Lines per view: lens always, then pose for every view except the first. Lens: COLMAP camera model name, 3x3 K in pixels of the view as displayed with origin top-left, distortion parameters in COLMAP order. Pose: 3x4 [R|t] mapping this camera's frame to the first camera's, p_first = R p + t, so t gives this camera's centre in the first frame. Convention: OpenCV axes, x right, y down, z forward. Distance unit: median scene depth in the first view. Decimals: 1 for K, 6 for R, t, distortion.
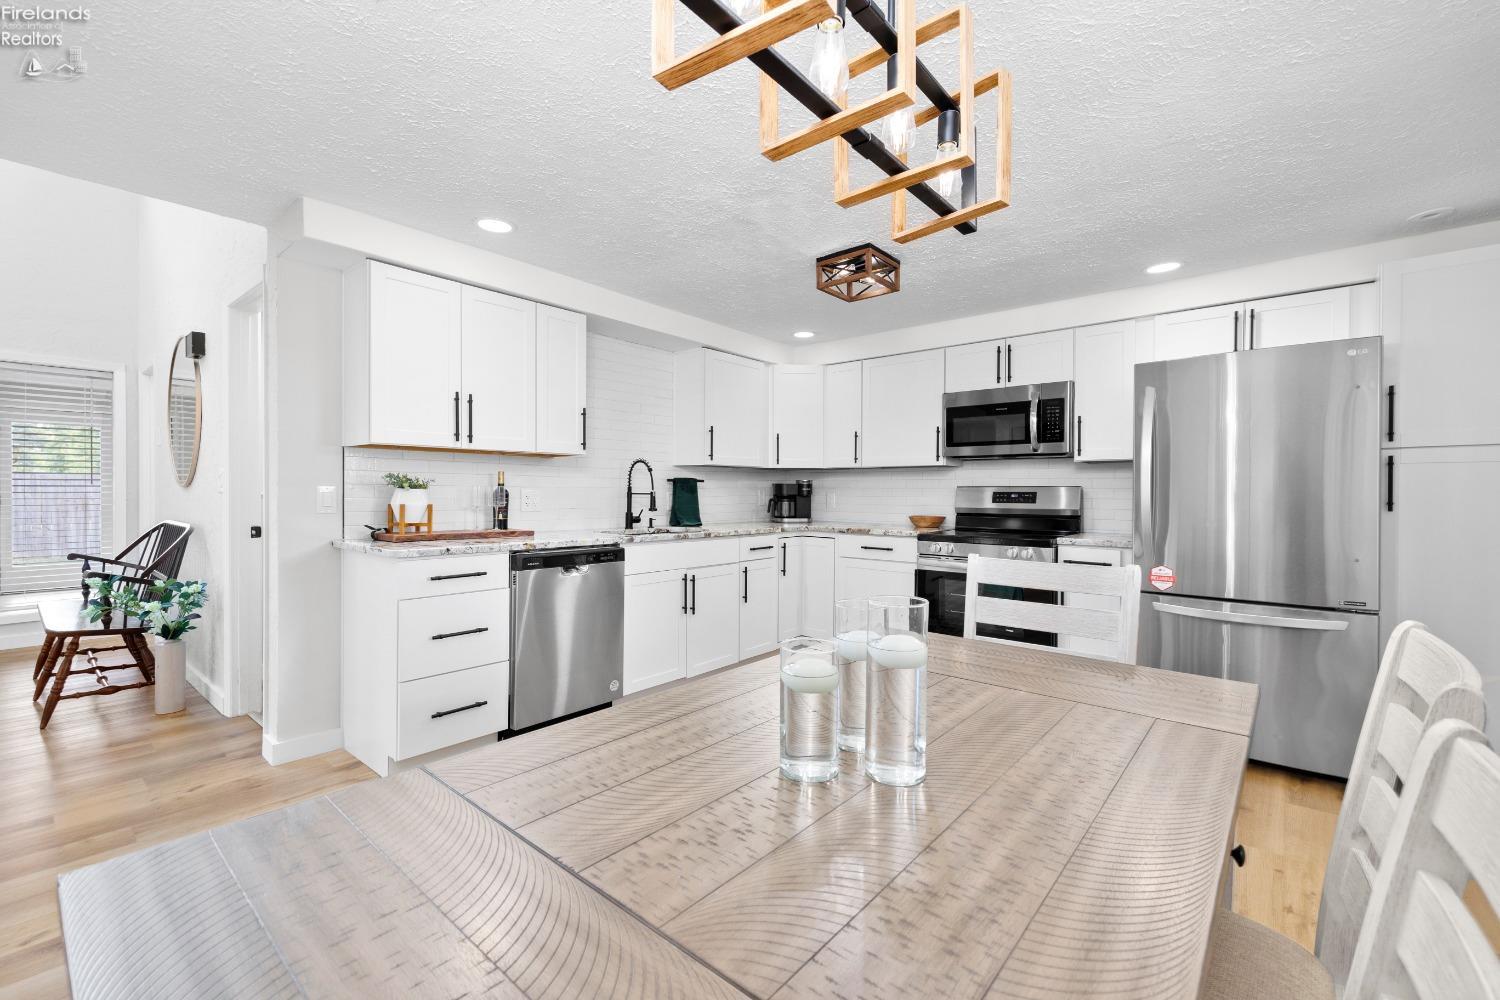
lens RADIAL K [[619.5, 0, 753.9], [0, 619.5, 491.2], [0, 0, 1]] dist [-0.000313, 0.000136]
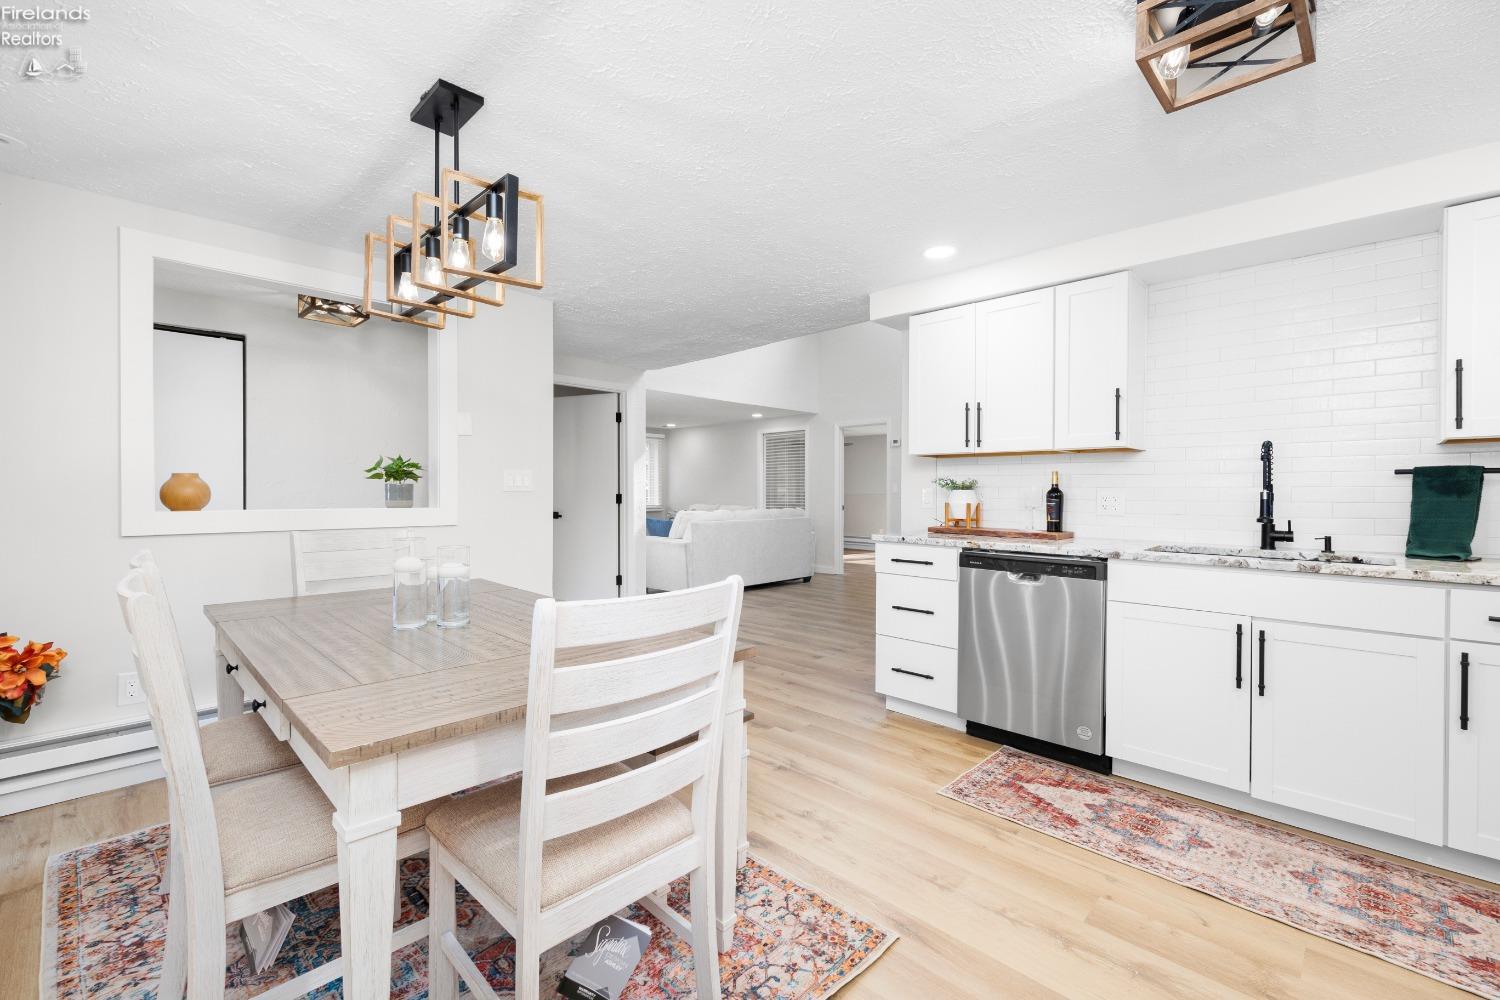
lens RADIAL K [[619.5, 0, 753.9], [0, 619.5, 491.2], [0, 0, 1]] dist [-0.000313, 0.000136]
pose [[-0.058061, -0.012871, -0.998230, 0.647262], [-0.008314, 0.999888, -0.012409, 0.016275], [0.998278, 0.007579, -0.058161, 0.667622]]
